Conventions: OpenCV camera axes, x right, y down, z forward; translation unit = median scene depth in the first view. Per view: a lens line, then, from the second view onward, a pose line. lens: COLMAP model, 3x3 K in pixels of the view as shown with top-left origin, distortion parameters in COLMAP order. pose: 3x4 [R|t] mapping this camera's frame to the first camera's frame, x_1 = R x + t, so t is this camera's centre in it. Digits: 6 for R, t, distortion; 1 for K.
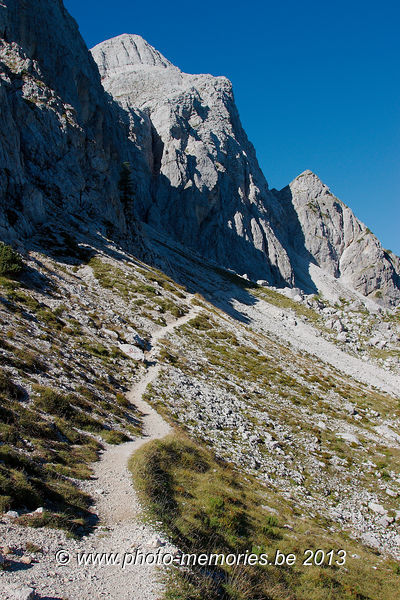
lens RADIAL K [[659.8, 0, 186.6], [0, 659.8, 302.2], [0, 0, 1]] dist [0.119321, -0.315125]
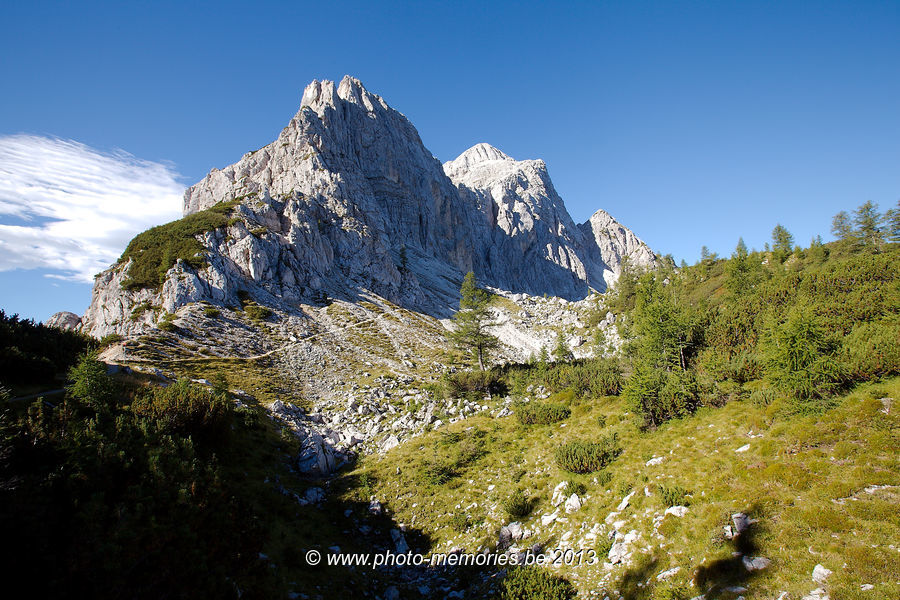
lens RADIAL K [[422.3, 0, 444.6], [0, 422.3, 298.9], [0, 0, 1]] dist [-0.028053, 0.000350]
pose [[0.963257, -0.086167, -0.254385, 0.127798], [0.083988, 0.996277, -0.019433, -0.001886], [0.255112, -0.002646, 0.966908, -0.088506]]
